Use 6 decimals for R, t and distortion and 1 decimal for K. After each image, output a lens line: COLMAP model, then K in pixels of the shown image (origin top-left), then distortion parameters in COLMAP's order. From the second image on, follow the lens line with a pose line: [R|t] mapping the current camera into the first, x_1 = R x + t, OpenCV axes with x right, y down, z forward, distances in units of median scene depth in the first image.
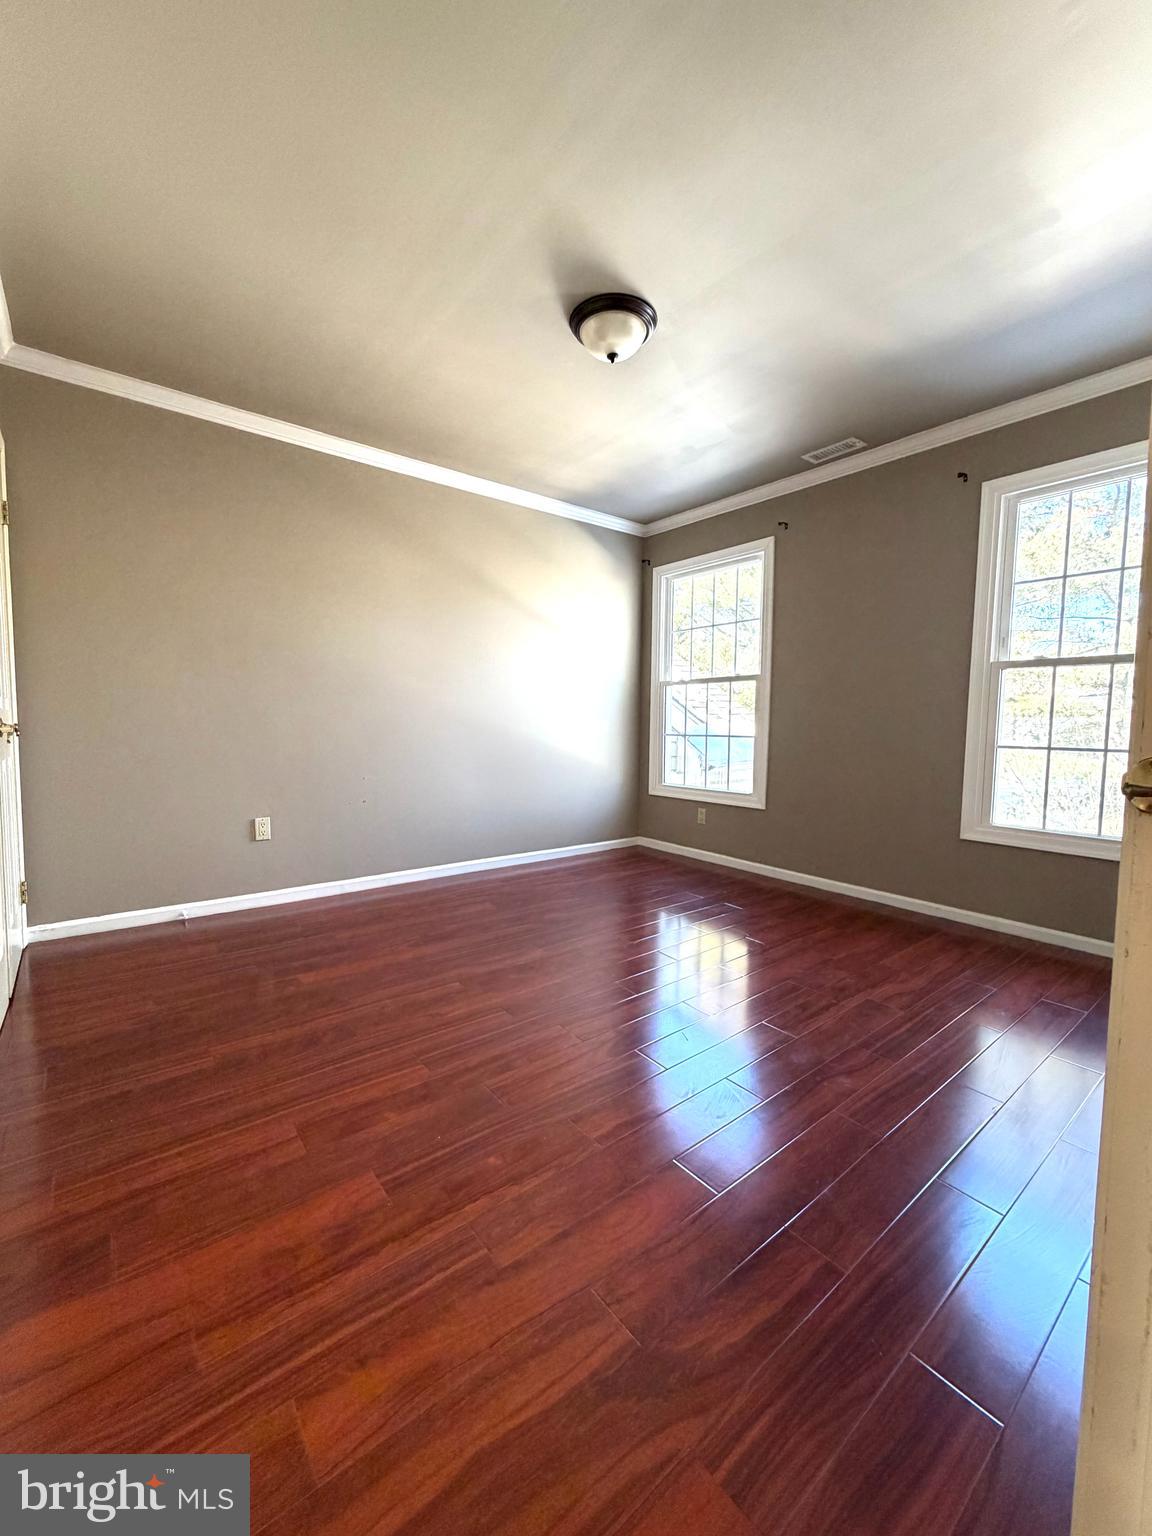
lens RADIAL K [[624.8, 0, 576.0], [0, 624.8, 768.0], [0, 0, 1]] dist [-0.000422, -0.000143]
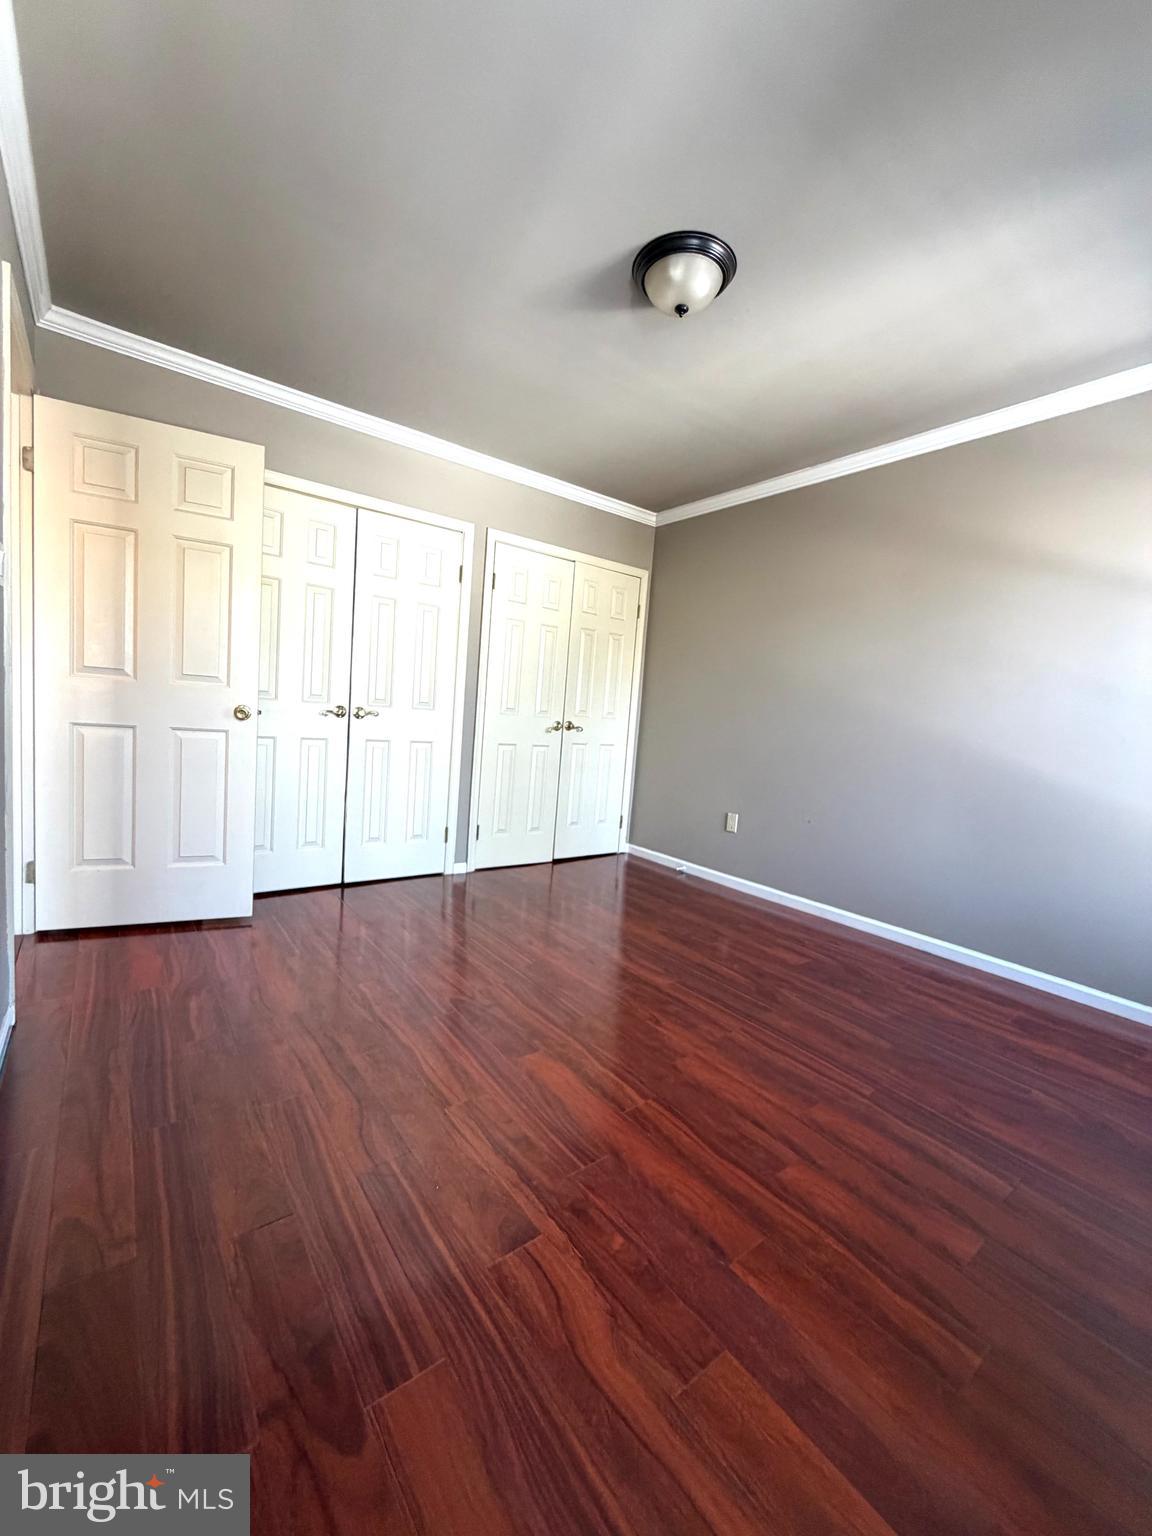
lens RADIAL K [[624.8, 0, 576.0], [0, 624.8, 768.0], [0, 0, 1]] dist [-0.000422, -0.000143]
pose [[-0.038965, 0.075137, -0.996412, 0.572376], [-0.142601, 0.986544, 0.079969, -0.049578], [0.989013, 0.145206, -0.027726, 0.573314]]
